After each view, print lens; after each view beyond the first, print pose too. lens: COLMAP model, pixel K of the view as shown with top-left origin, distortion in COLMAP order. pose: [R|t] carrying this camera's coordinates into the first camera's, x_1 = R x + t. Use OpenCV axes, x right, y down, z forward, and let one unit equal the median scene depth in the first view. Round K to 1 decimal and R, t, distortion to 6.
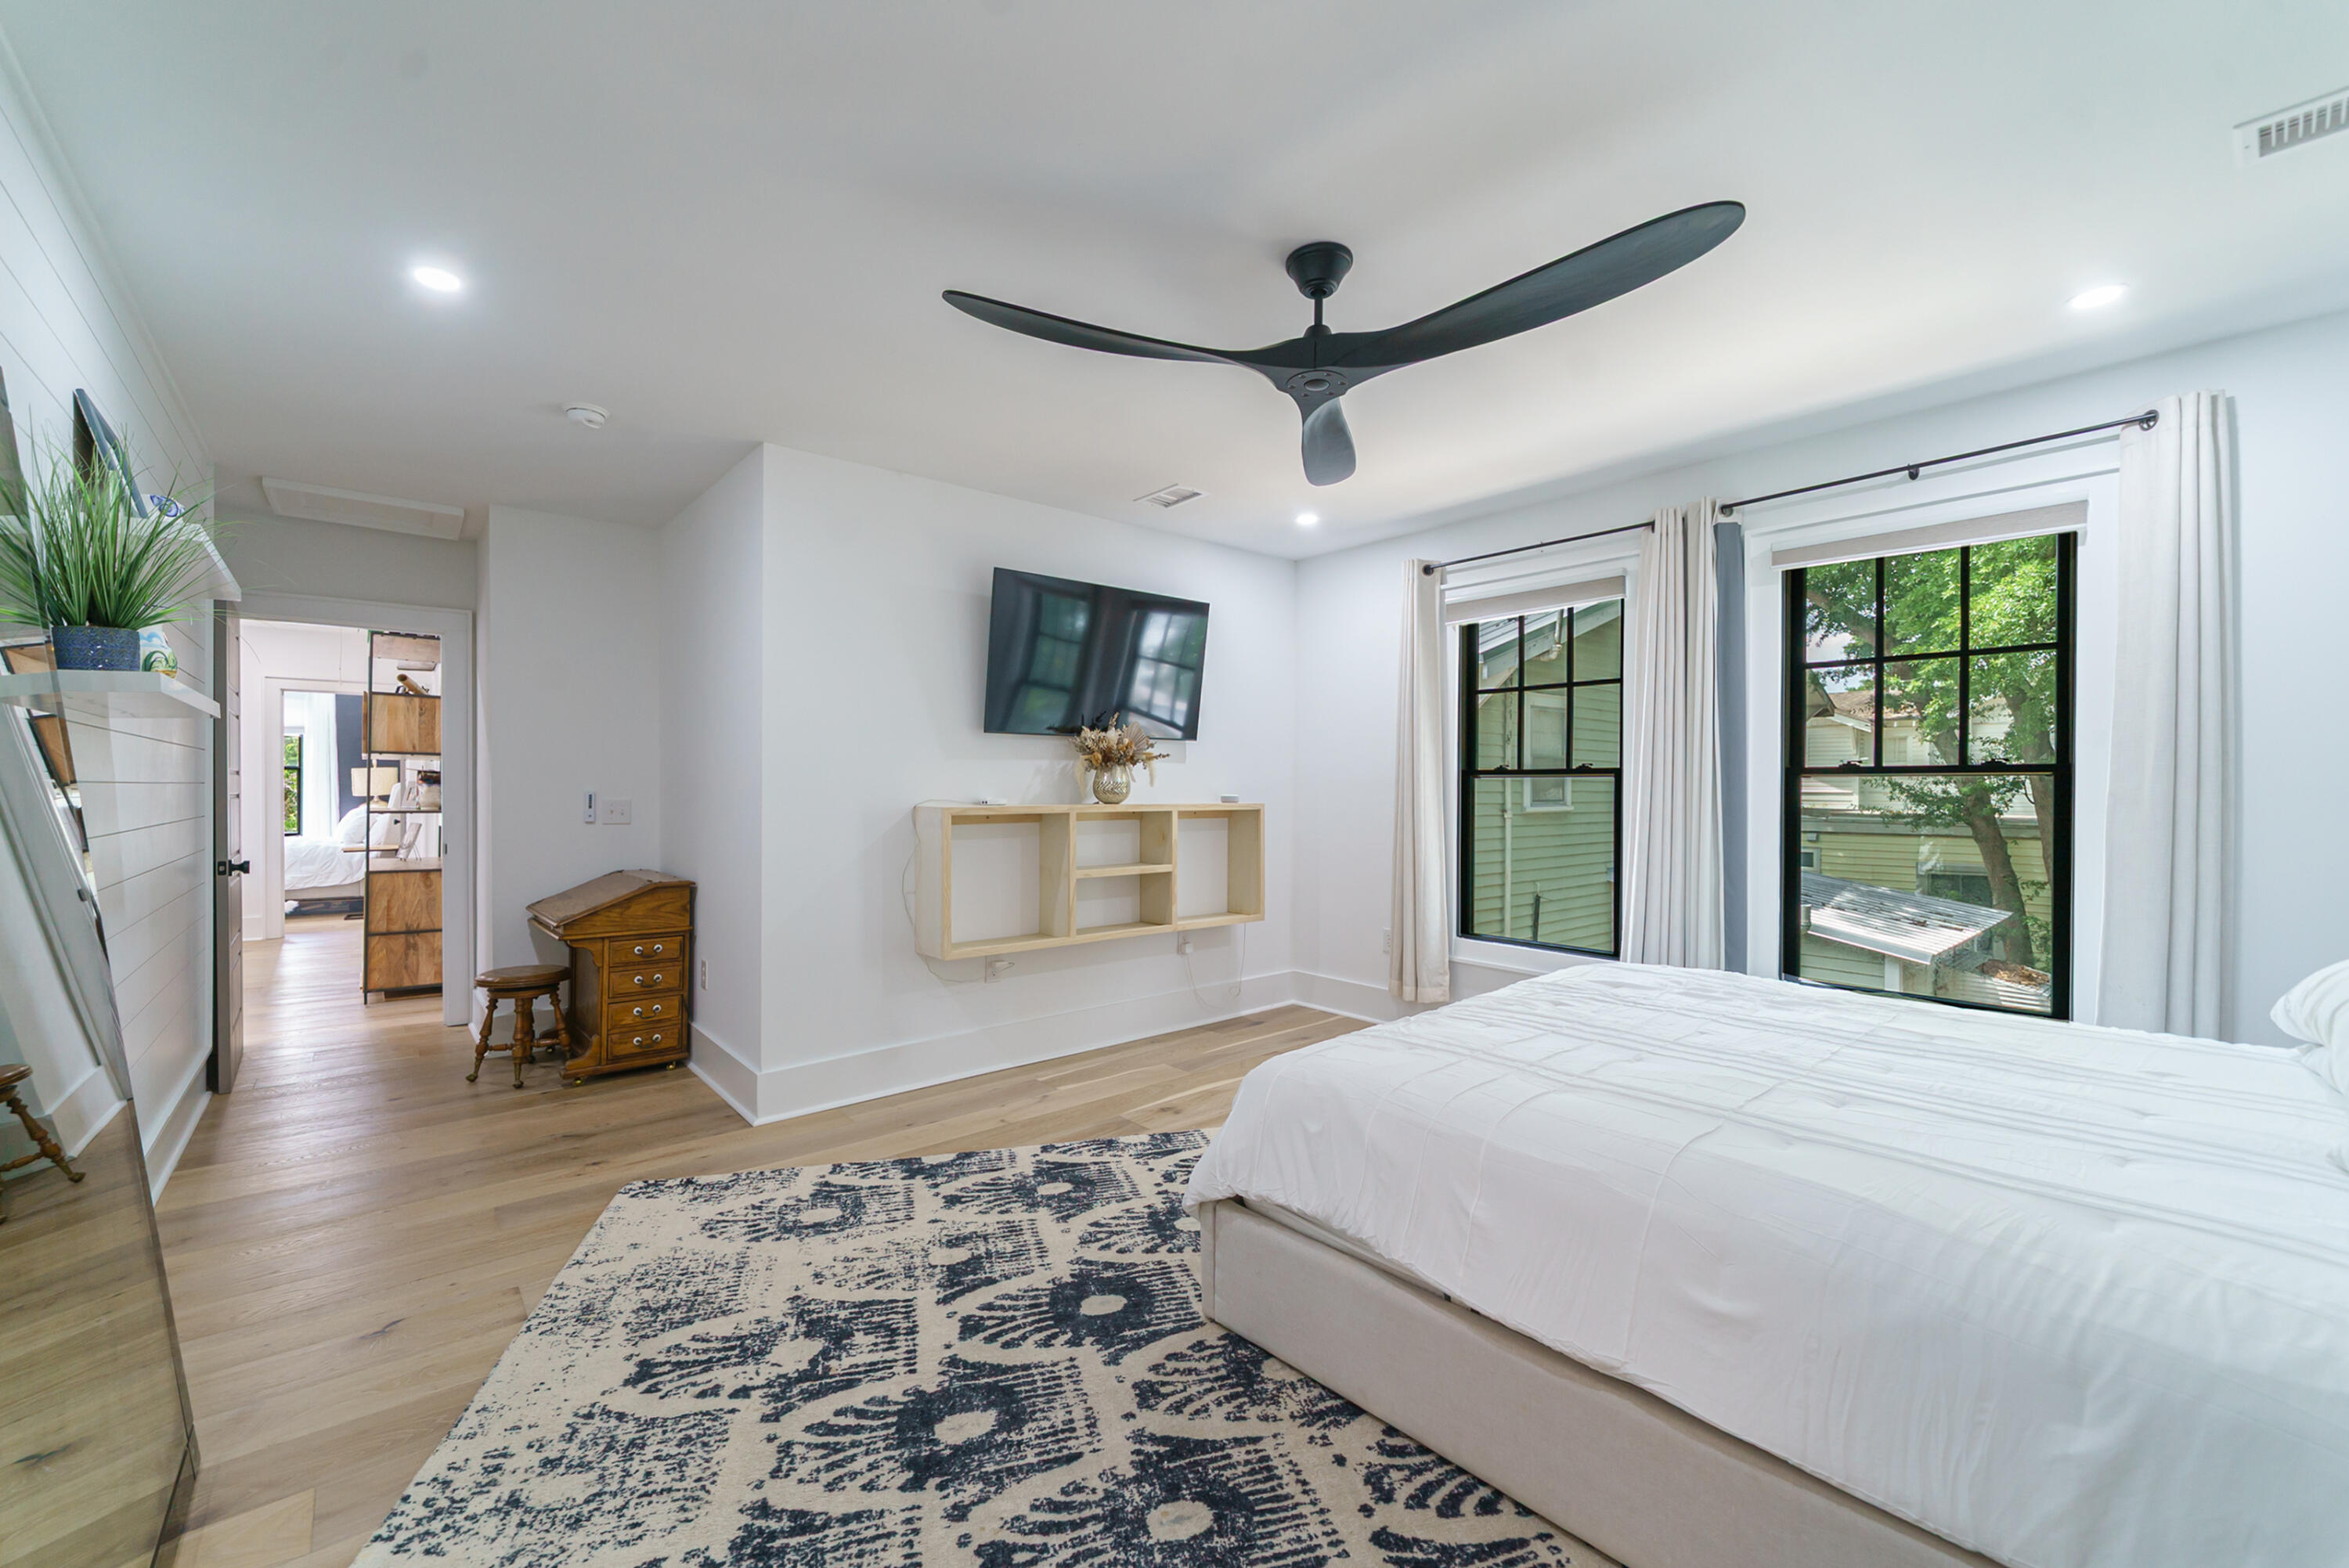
lens RADIAL K [[974.2, 0, 1189.4], [0, 974.2, 778.3], [0, 0, 1]] dist [-0.001407, 0.000004]
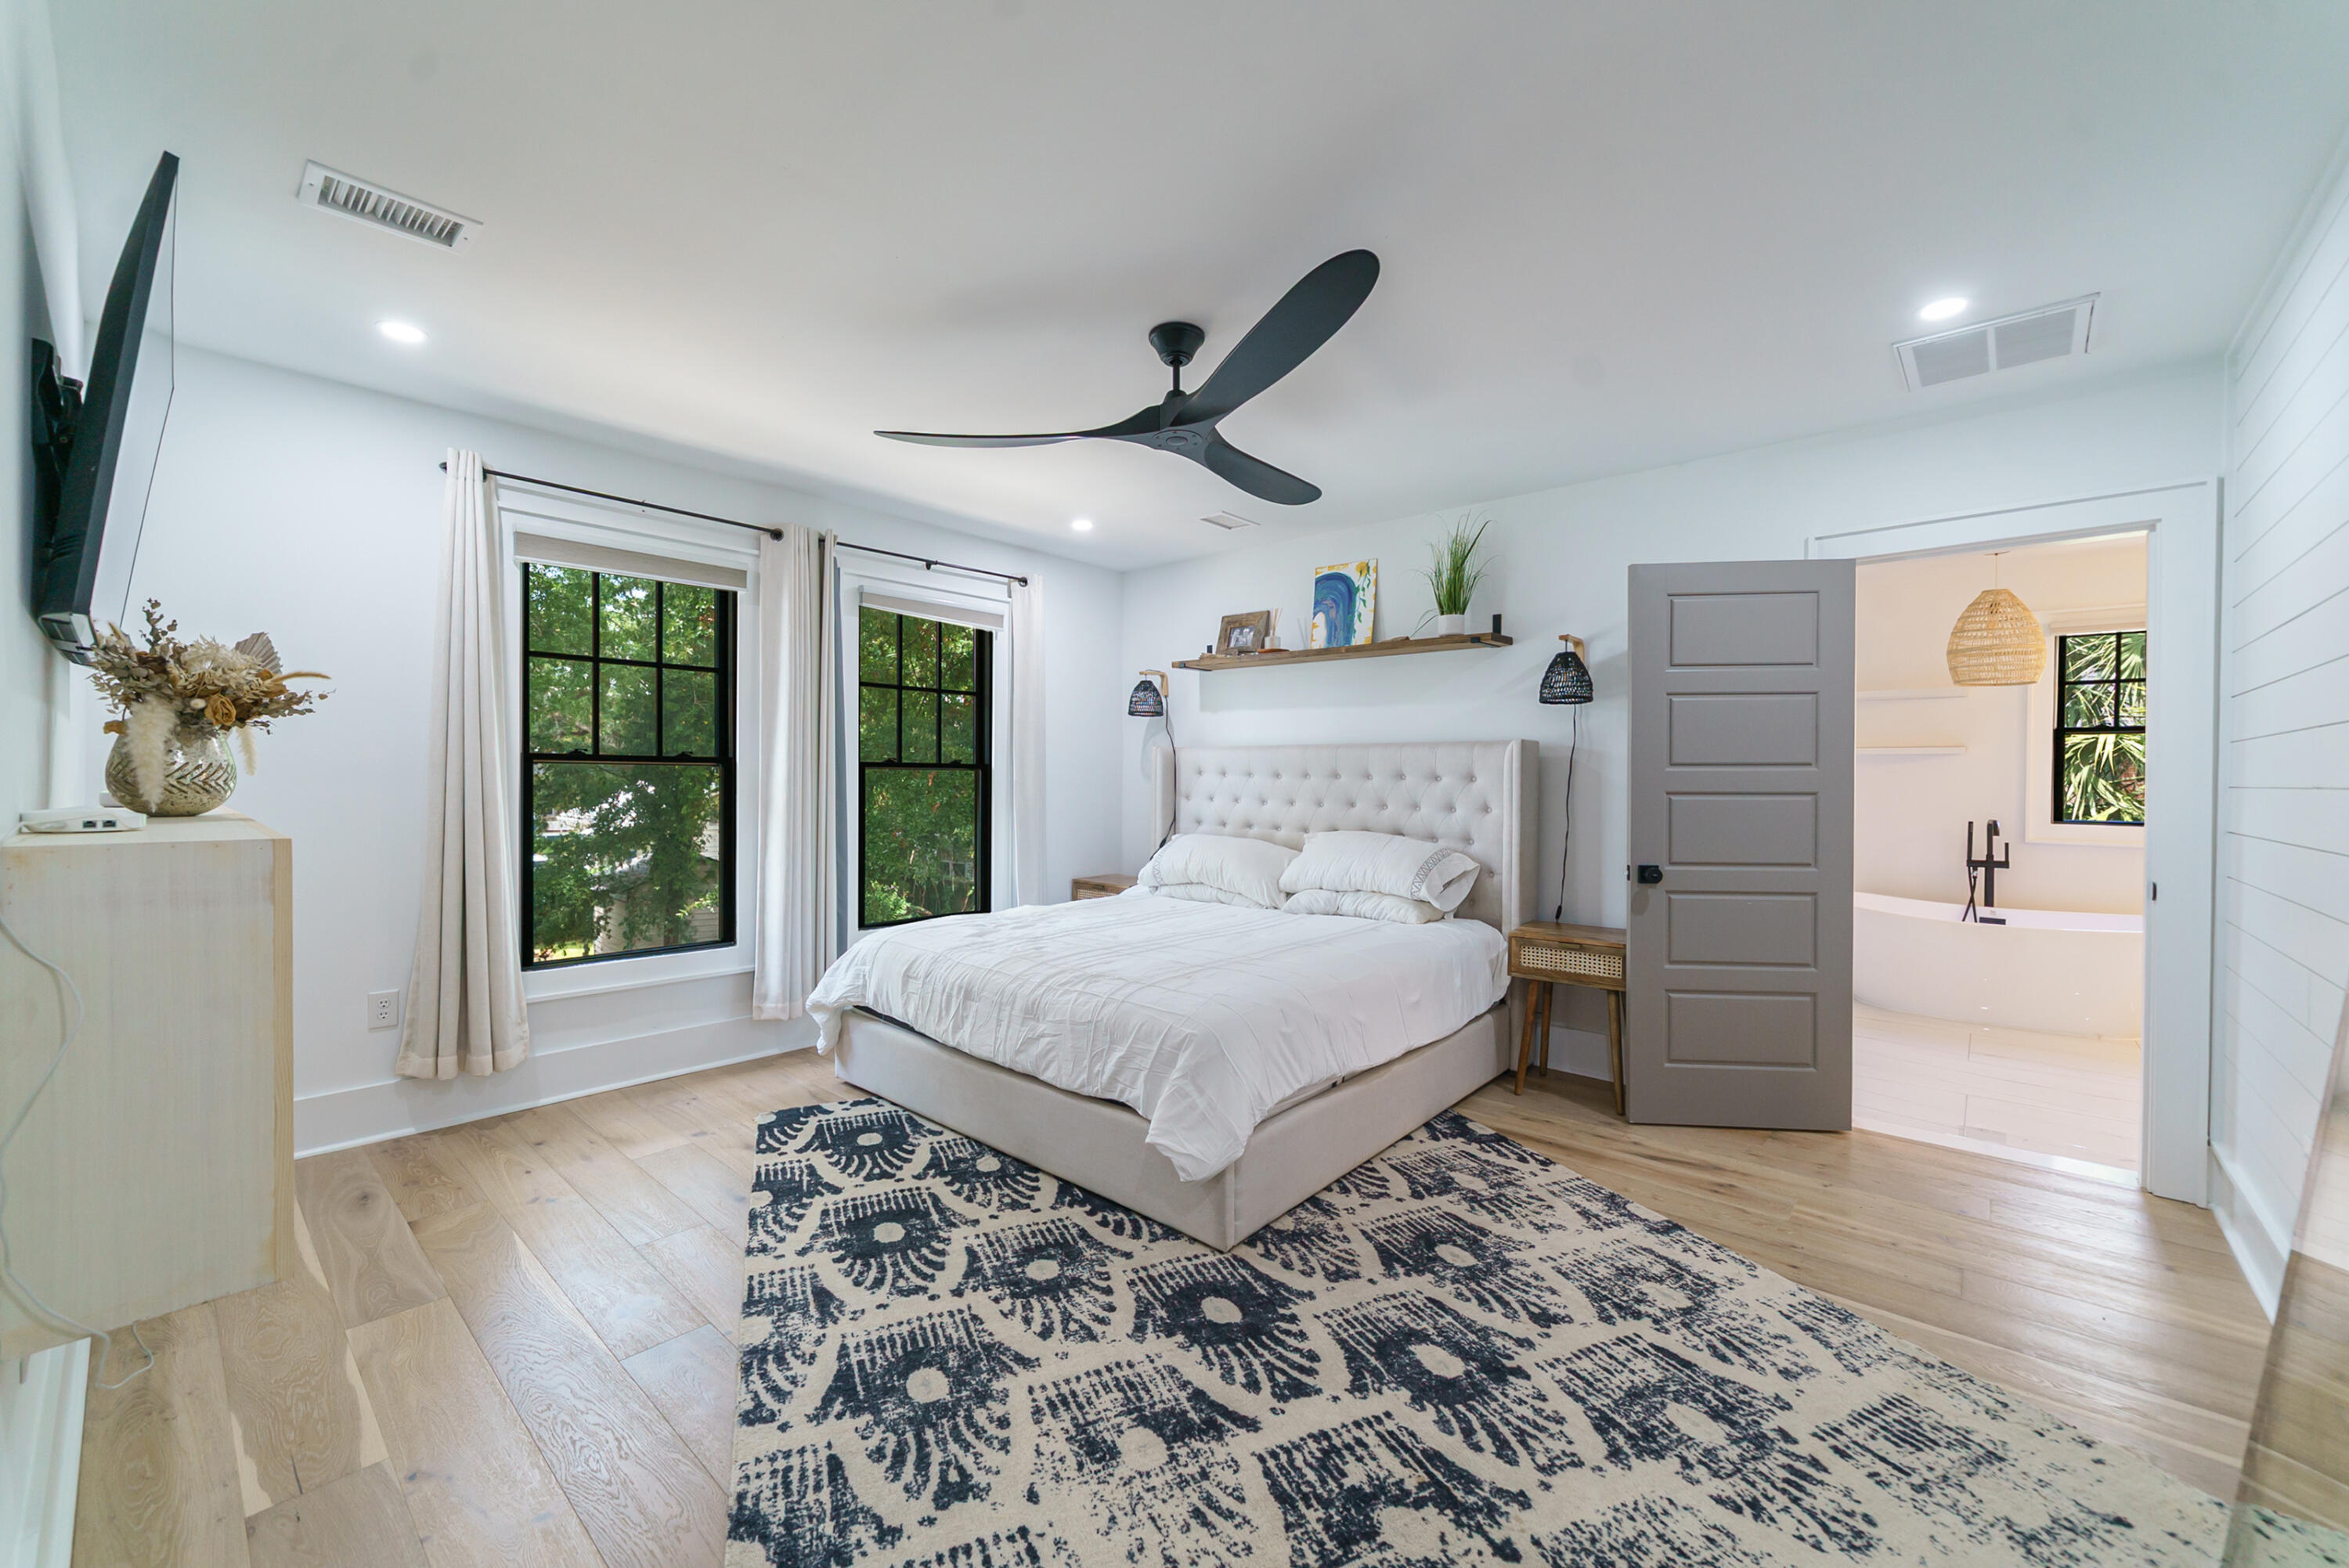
lens RADIAL K [[936.6, 0, 1139.2], [0, 936.6, 782.7], [0, 0, 1]] dist [-0.000511, 0.000538]
pose [[-0.124172, -0.011963, 0.992189, -0.965527], [-0.015537, 0.999828, 0.010110, -0.002177], [-0.992139, -0.014160, -0.124337, 1.149612]]
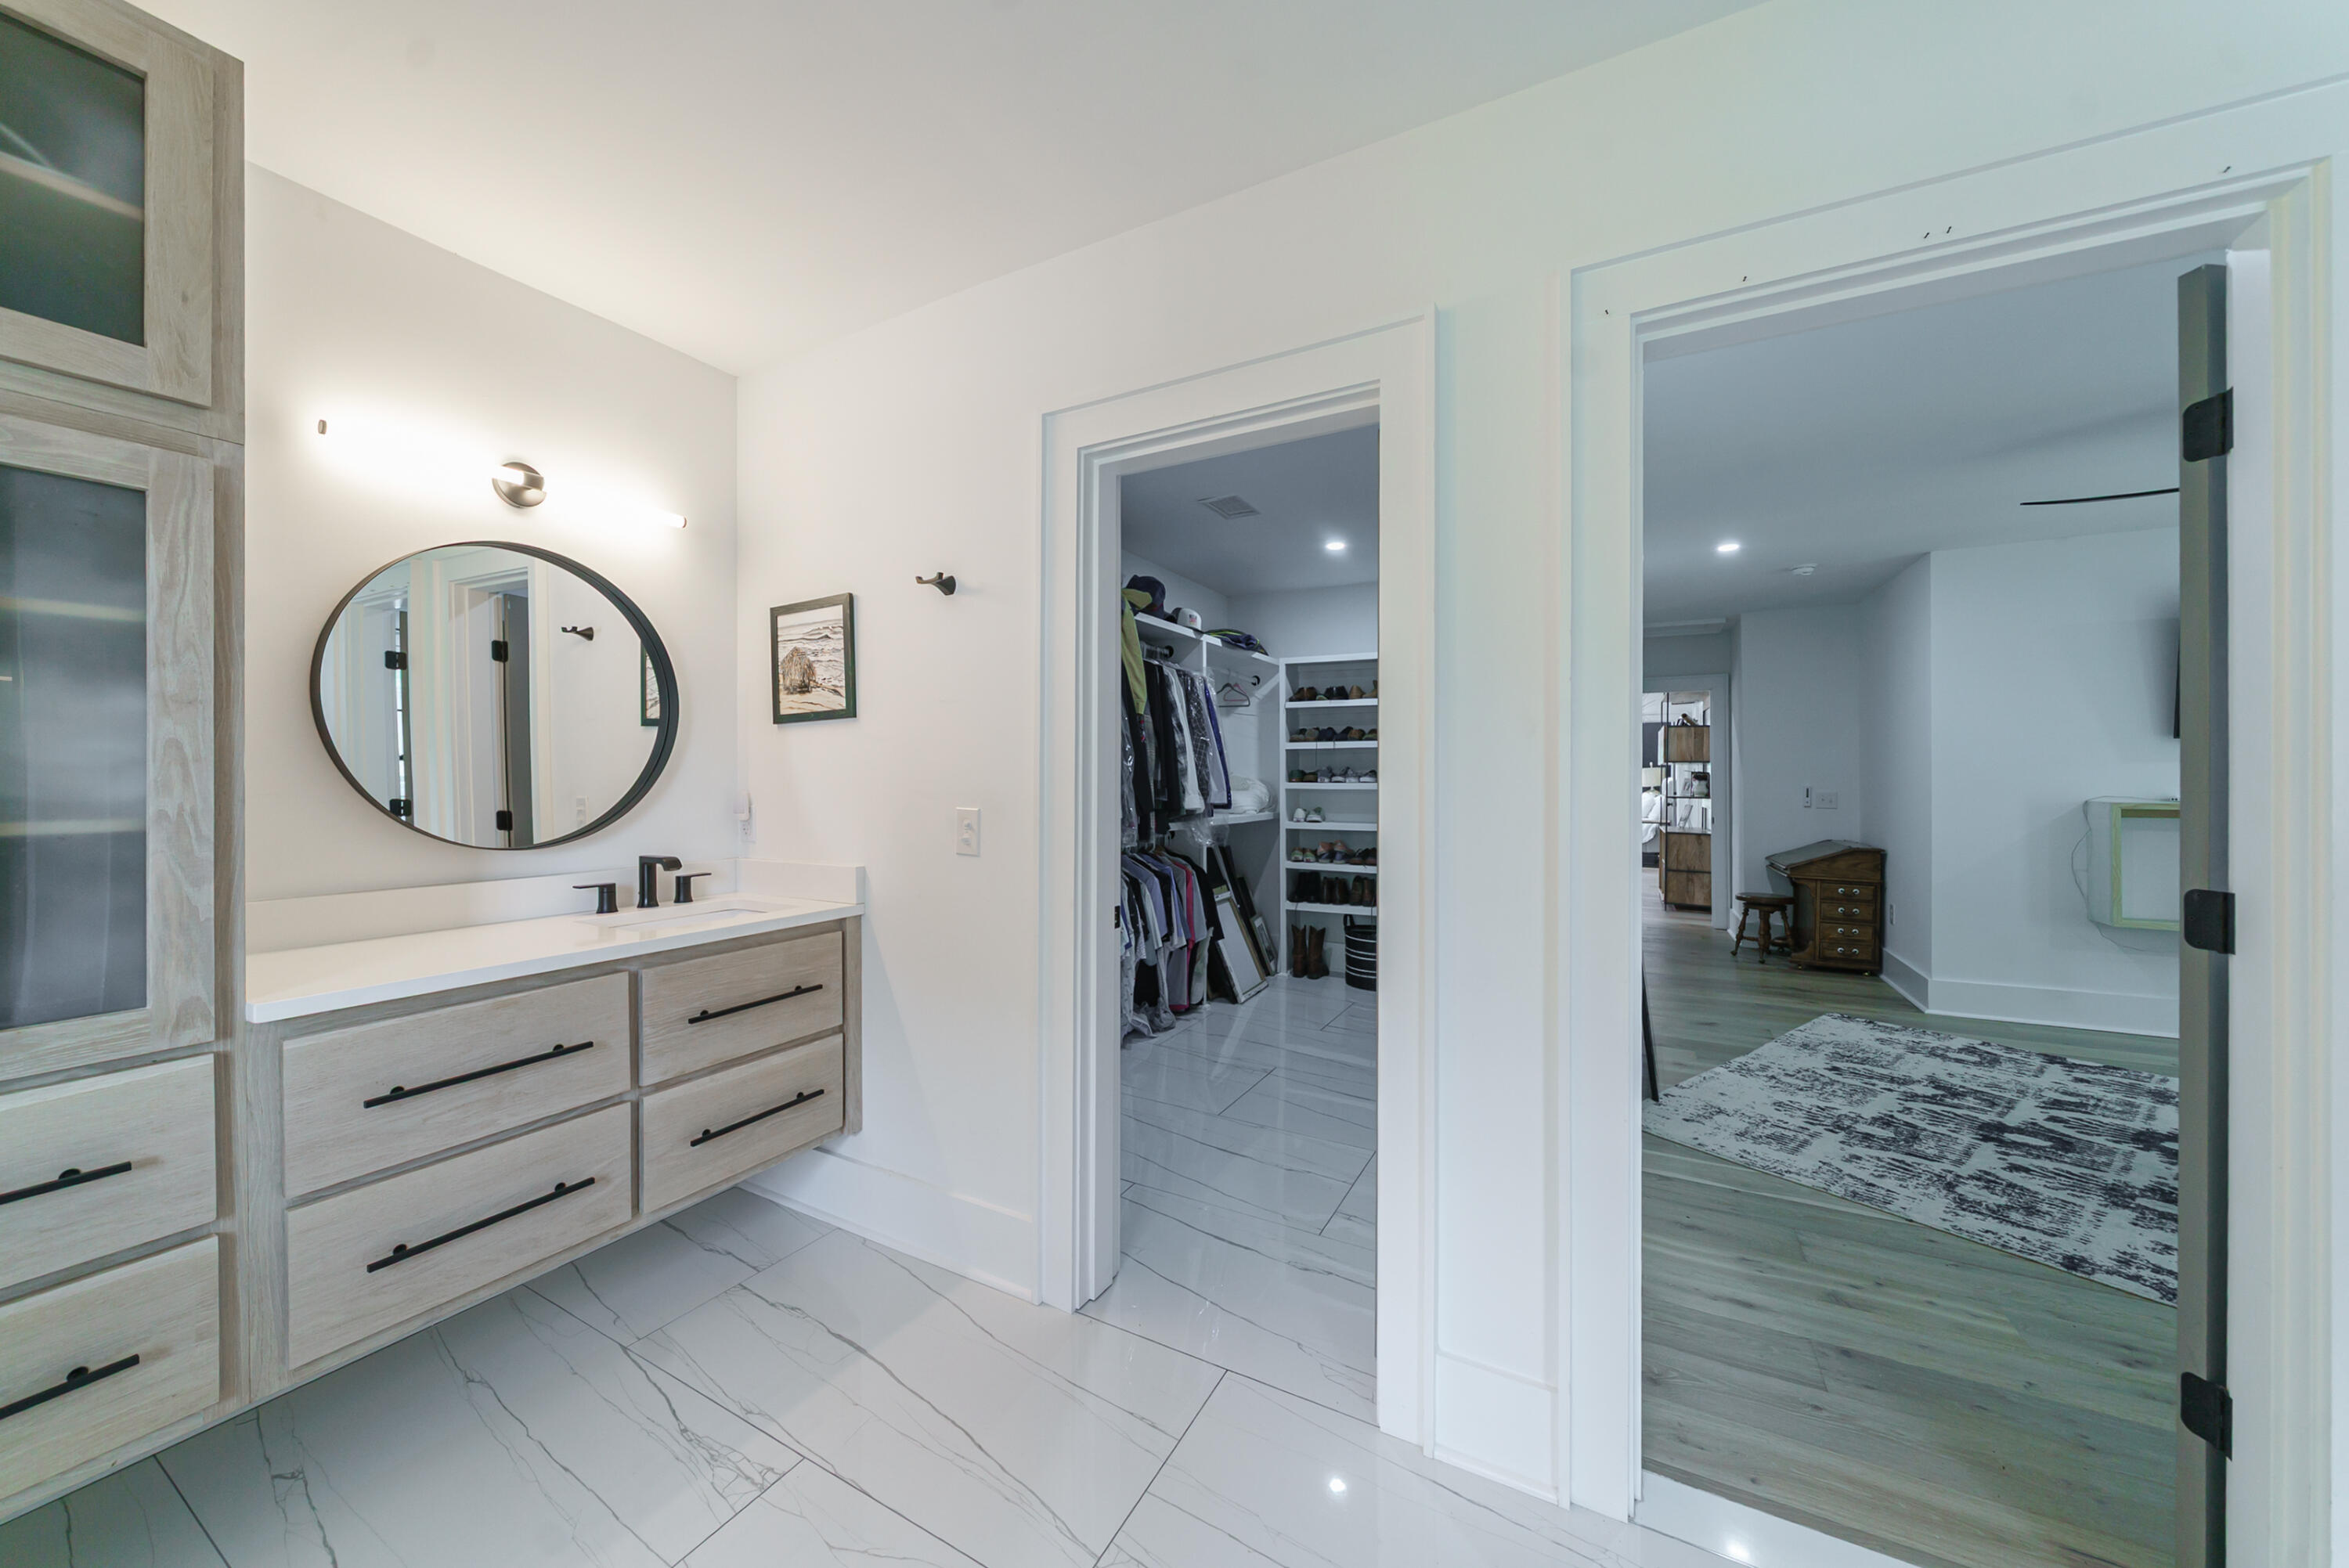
lens RADIAL K [[818.8, 0, 1173.6], [0, 818.8, 773.0], [0, 0, 1]] dist [-0.011263, 0.001472]
pose [[0.349839, -0.003730, -0.936803, 0.484453], [0.003094, 0.999991, -0.002826, -0.015638], [0.936805, -0.001910, 0.349847, -0.785609]]
